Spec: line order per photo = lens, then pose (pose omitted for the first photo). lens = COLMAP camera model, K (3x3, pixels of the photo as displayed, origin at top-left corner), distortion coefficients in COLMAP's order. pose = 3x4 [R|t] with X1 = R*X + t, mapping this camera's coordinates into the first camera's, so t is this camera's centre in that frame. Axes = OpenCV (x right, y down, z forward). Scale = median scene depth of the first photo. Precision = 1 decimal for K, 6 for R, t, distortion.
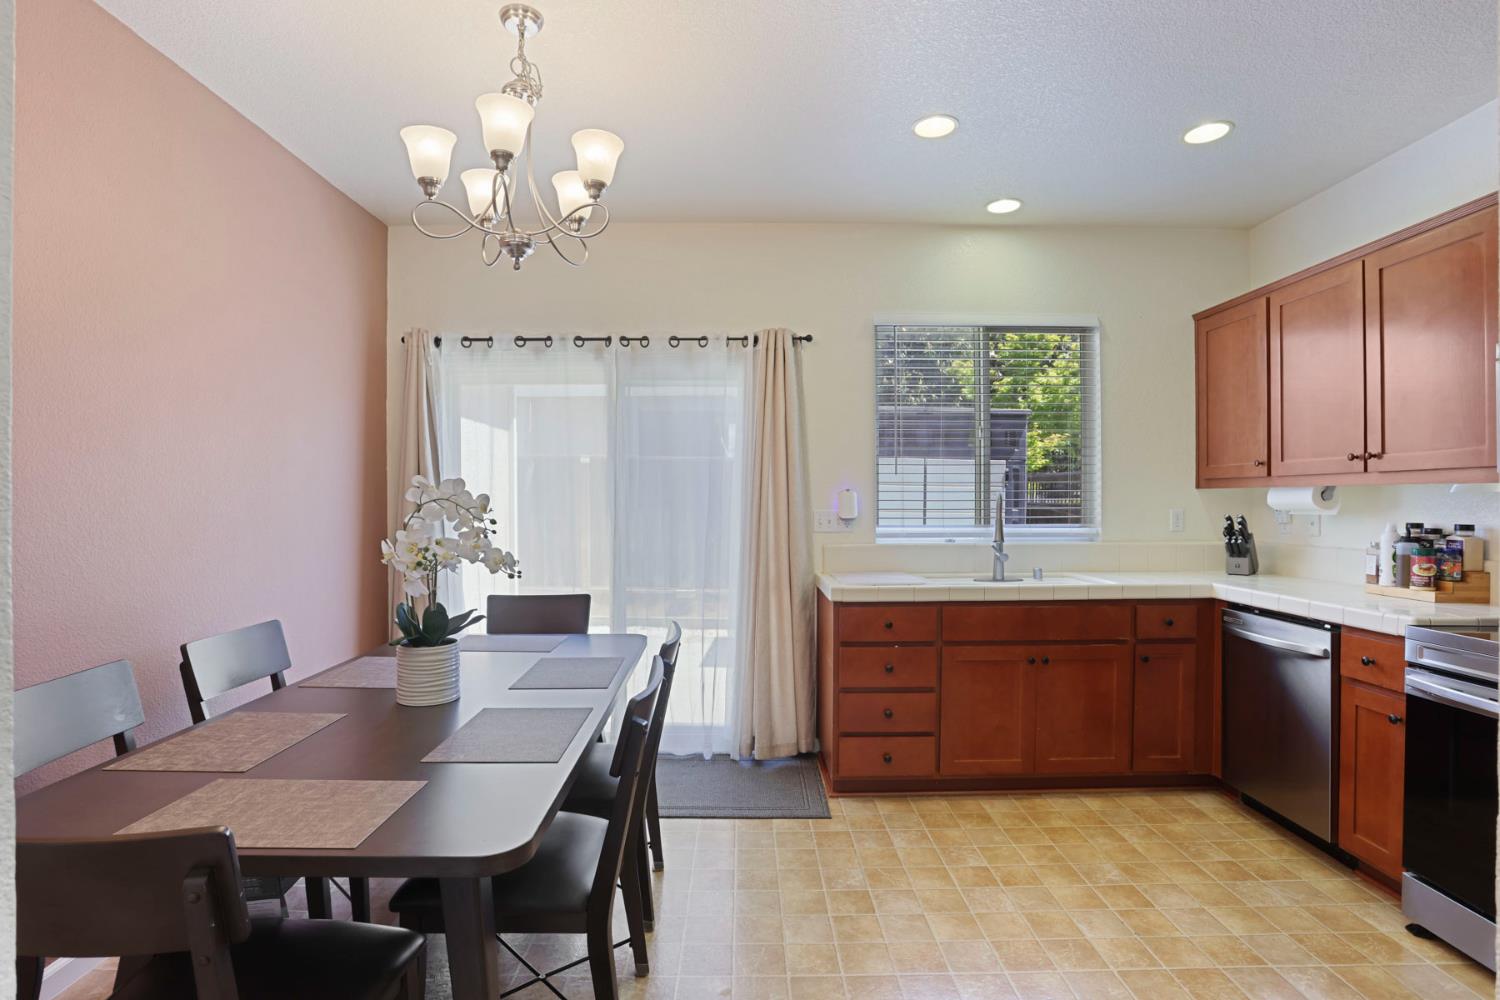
lens RADIAL K [[724.7, 0, 752.9], [0, 724.7, 506.2], [0, 0, 1]] dist [-0.051872, 0.012174]
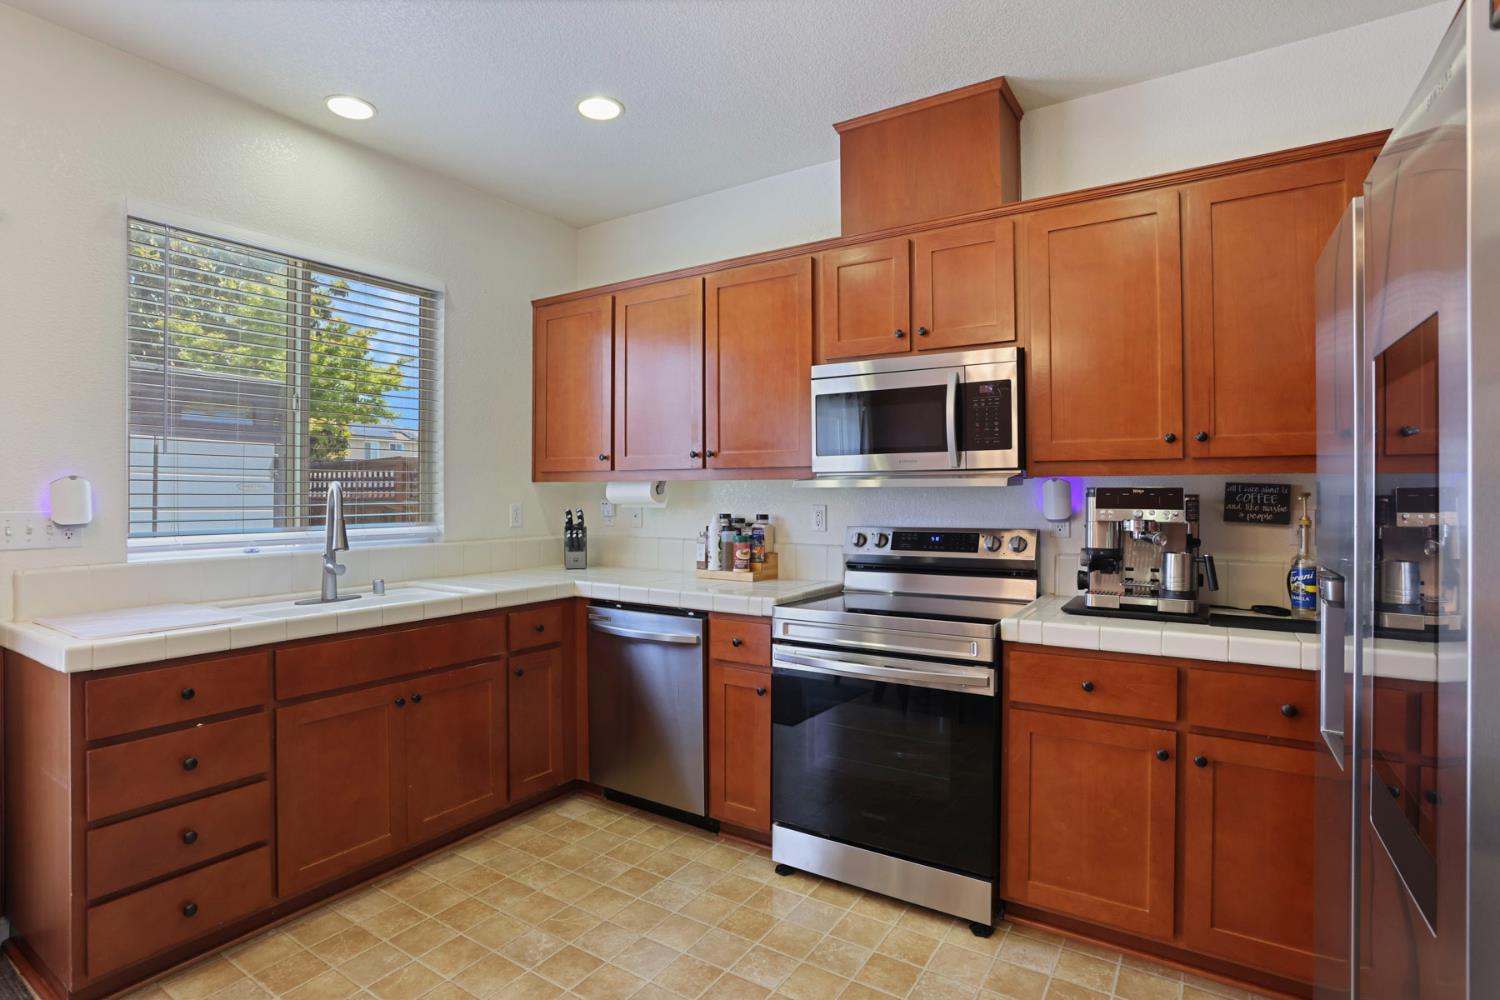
lens RADIAL K [[736.6, 0, 729.3], [0, 736.6, 498.1], [0, 0, 1]] dist [-0.057892, 0.016320]
pose [[0.564329, -0.002580, 0.825546, -0.053653], [0.004803, 0.999988, -0.000158, -0.001883], [-0.825536, 0.004054, 0.564335, 0.267397]]
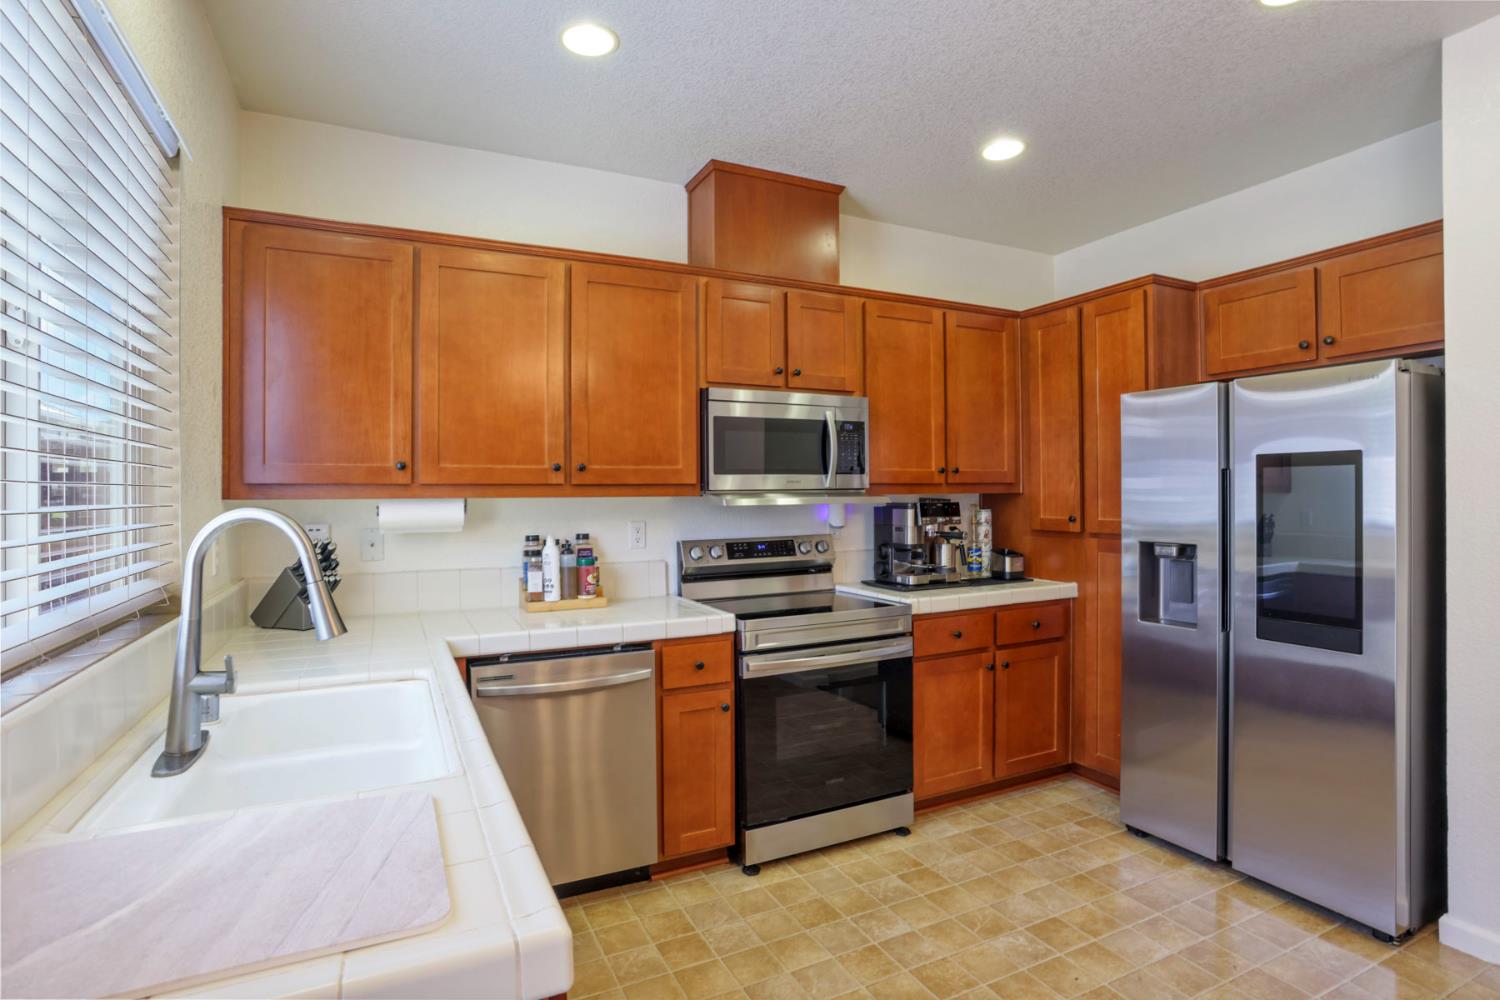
lens RADIAL K [[736.6, 0, 694.3], [0, 736.6, 509.7], [0, 0, 1]] dist [-0.057892, 0.016320]
pose [[-0.396281, -0.010256, 0.918072, -0.101711], [0.017571, 0.999670, 0.018752, -0.025547], [-0.917961, 0.023562, -0.395970, 1.062486]]
